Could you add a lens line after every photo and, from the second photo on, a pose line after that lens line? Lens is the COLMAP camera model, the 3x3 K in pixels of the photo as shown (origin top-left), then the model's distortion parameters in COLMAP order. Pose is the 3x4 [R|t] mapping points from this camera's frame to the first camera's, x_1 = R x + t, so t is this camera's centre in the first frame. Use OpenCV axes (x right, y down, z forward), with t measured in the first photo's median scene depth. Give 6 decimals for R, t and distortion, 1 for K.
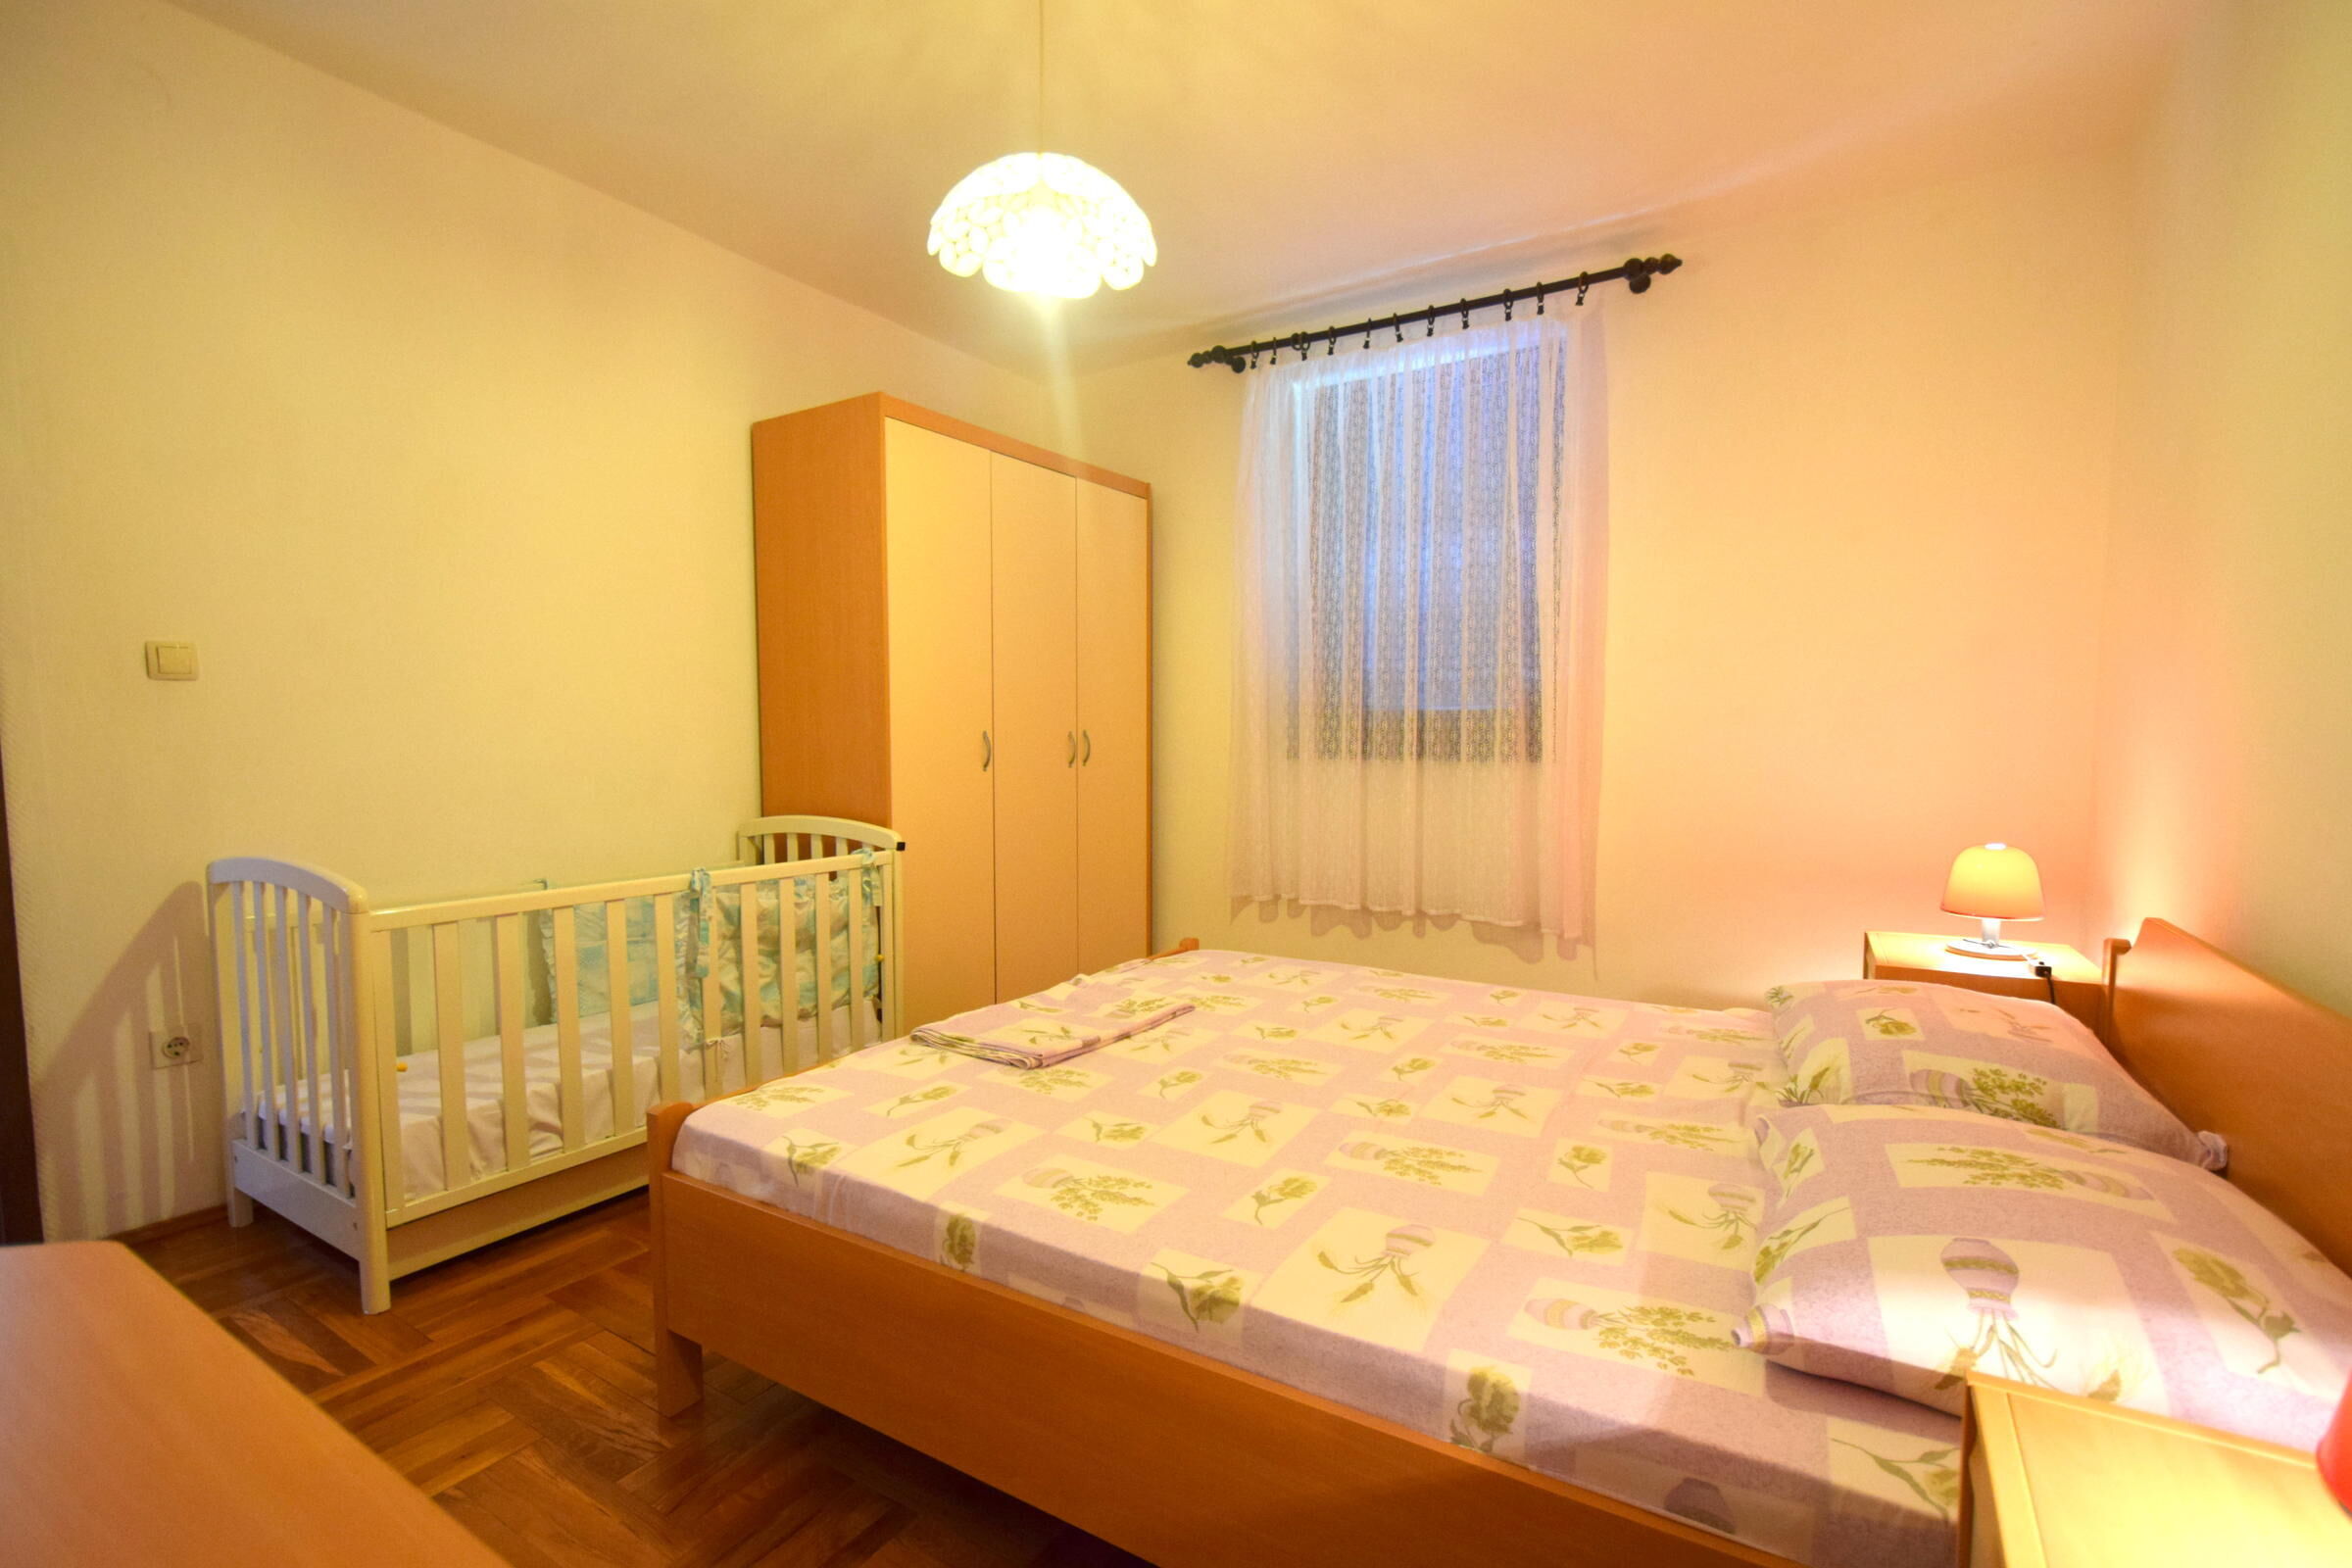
lens RADIAL K [[1057.7, 0, 1172.3], [0, 1057.7, 822.9], [0, 0, 1]] dist [0.018492, -0.000061]
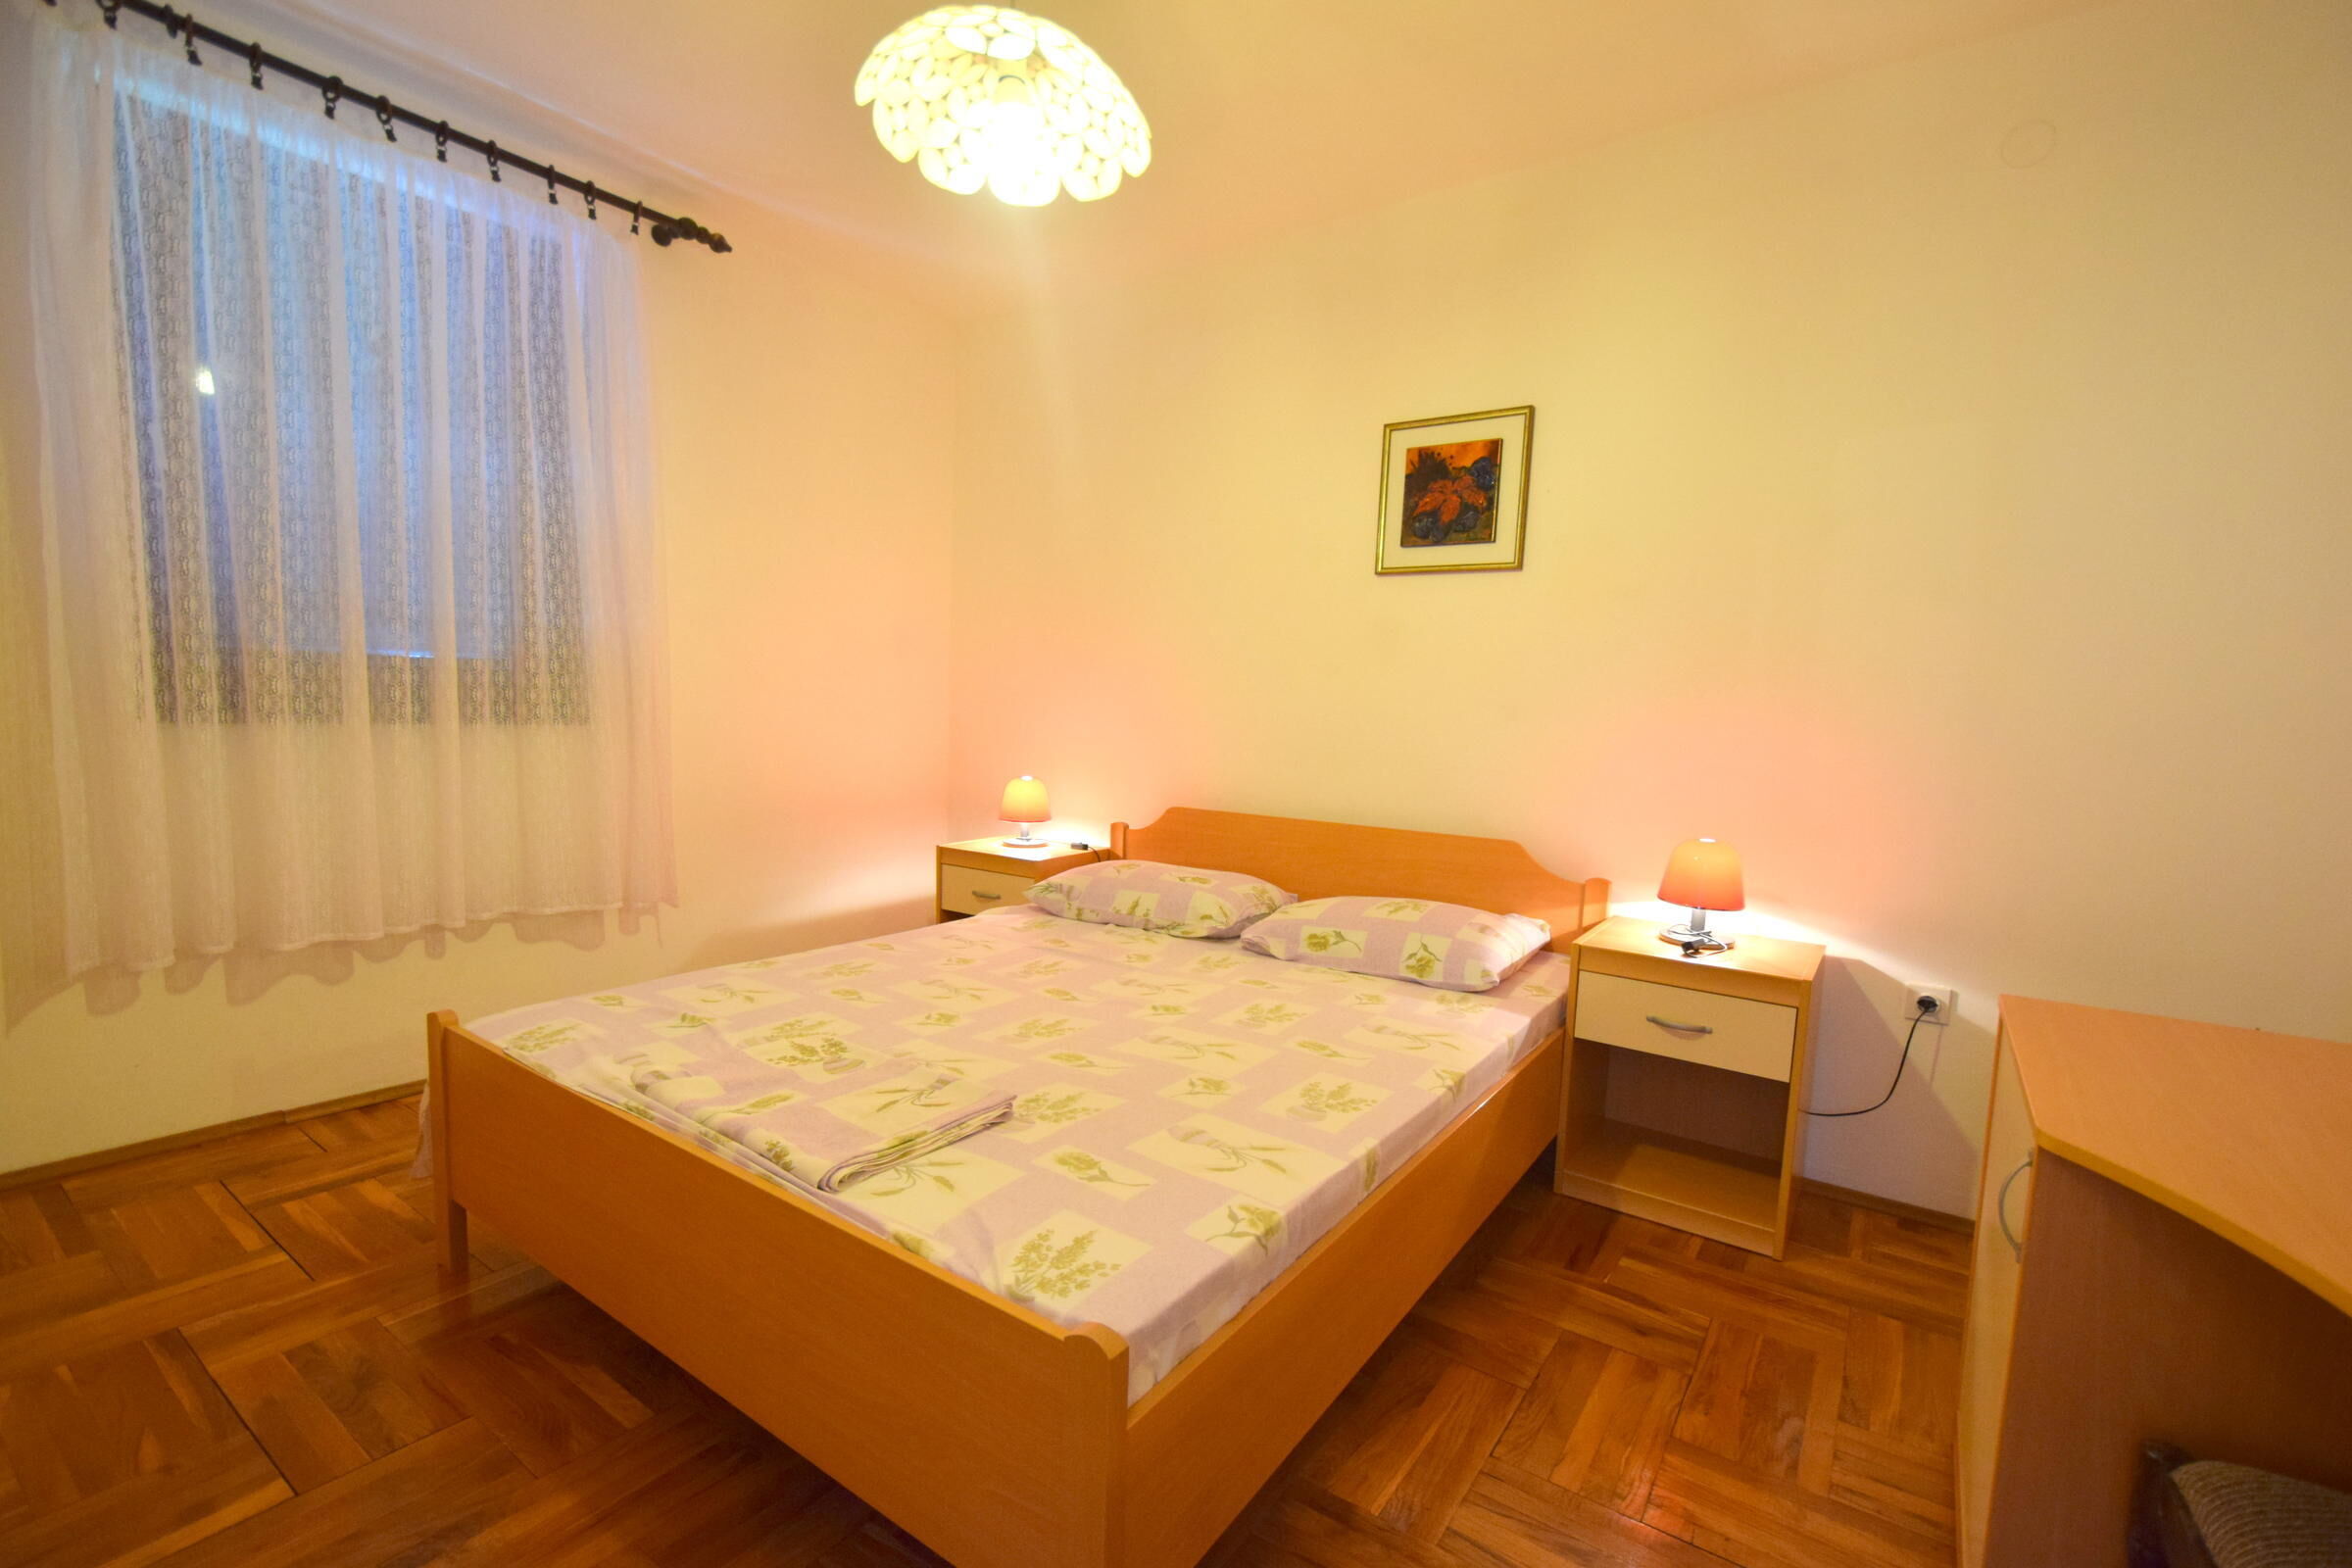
lens RADIAL K [[1072.6, 0, 1201.2], [0, 1072.6, 811.4], [0, 0, 1]] dist [-0.005548, -0.000868]
pose [[0.030567, -0.103185, 0.994192, -0.879054], [0.050454, 0.993549, 0.101567, -0.081356], [-0.998259, 0.047056, 0.035576, 0.746985]]
